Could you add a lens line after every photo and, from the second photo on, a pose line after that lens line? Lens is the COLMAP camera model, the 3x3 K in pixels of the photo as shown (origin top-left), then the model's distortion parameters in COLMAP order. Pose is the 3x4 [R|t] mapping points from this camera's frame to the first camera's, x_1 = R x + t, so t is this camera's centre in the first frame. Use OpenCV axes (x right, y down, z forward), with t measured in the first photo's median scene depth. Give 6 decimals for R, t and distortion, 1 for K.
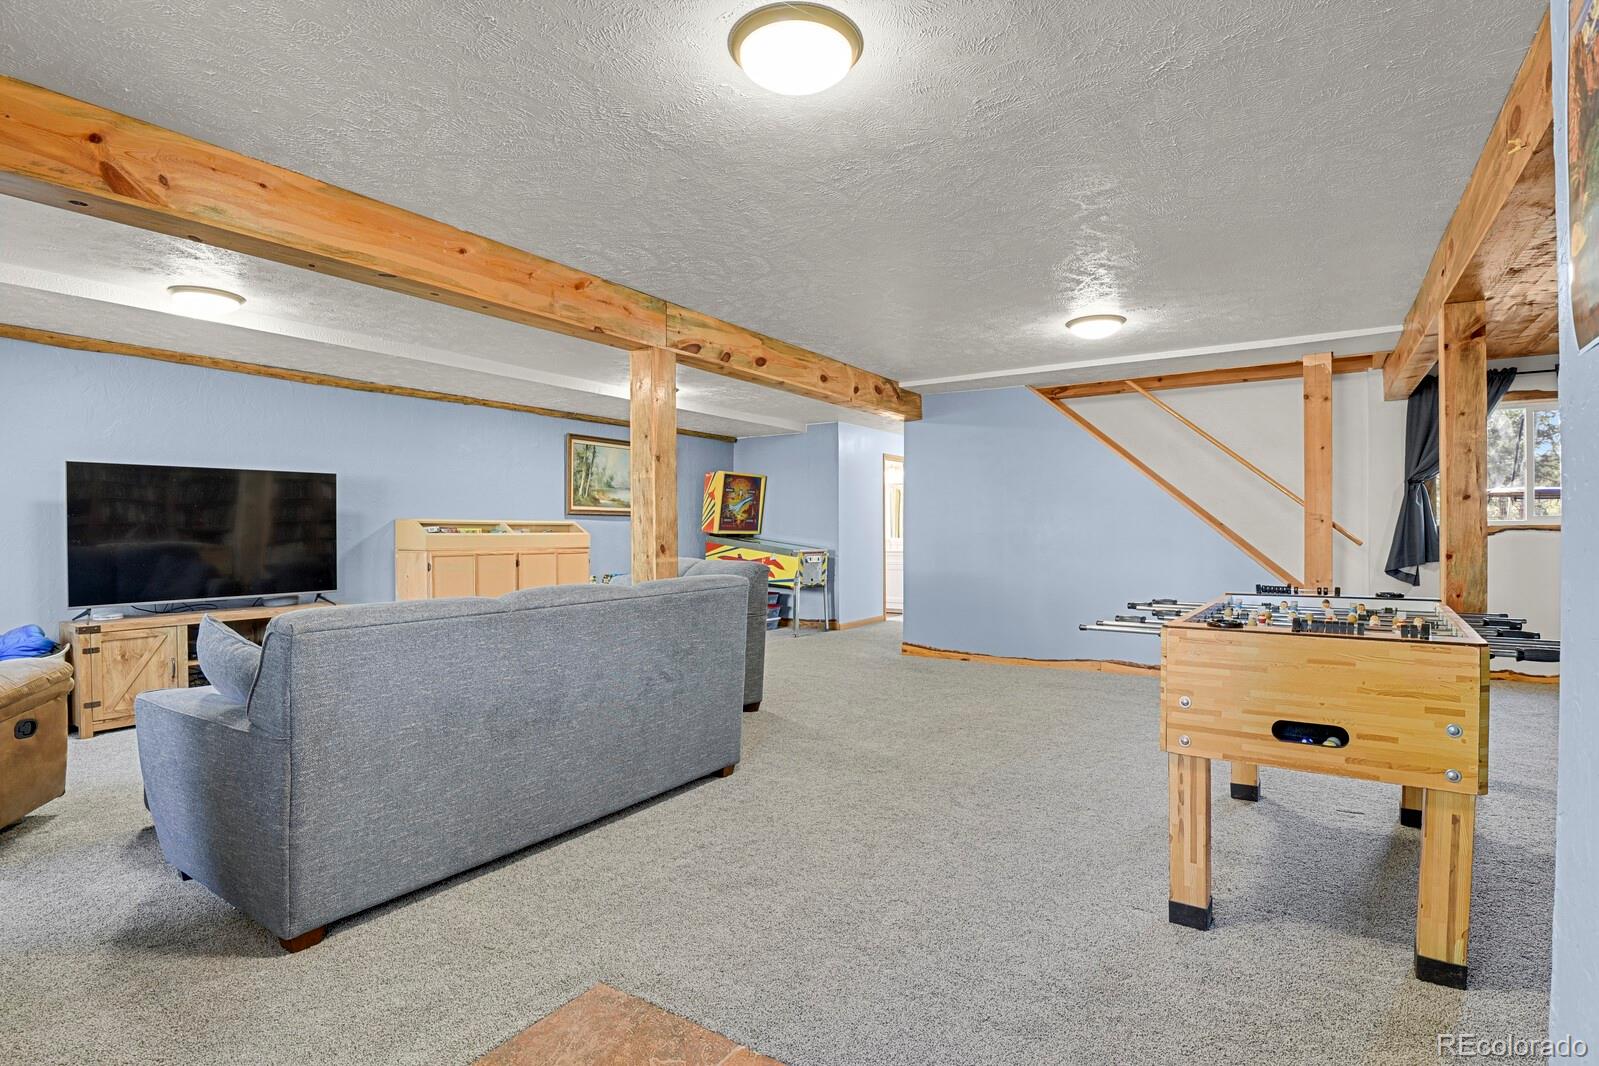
lens RADIAL K [[783.9, 0, 799.8], [0, 783.9, 535.9], [0, 0, 1]] dist [-0.025602, -0.001641]
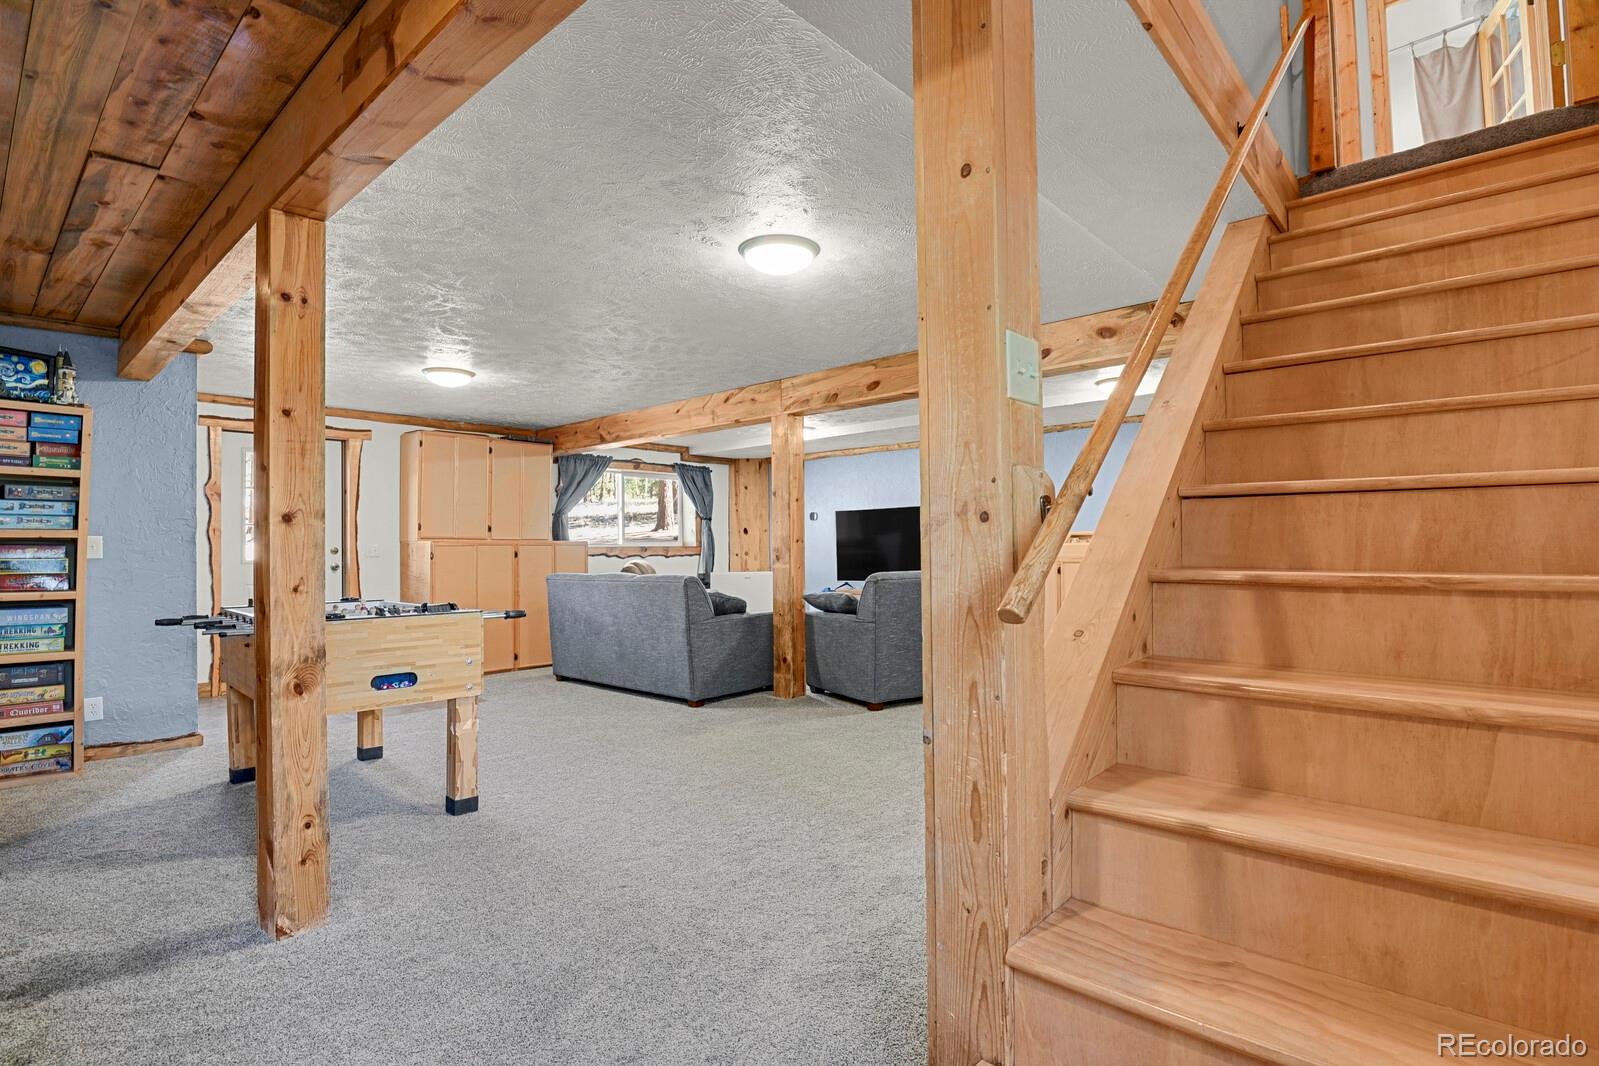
lens RADIAL K [[783.9, 0, 800.0], [0, 783.9, 533.2], [0, 0, 1]] dist [-0.025602, -0.001641]
pose [[-0.132007, -0.014142, -0.991148, 1.166453], [0.012179, 0.999800, -0.015887, -0.004179], [0.991174, -0.014168, -0.131808, 1.178478]]
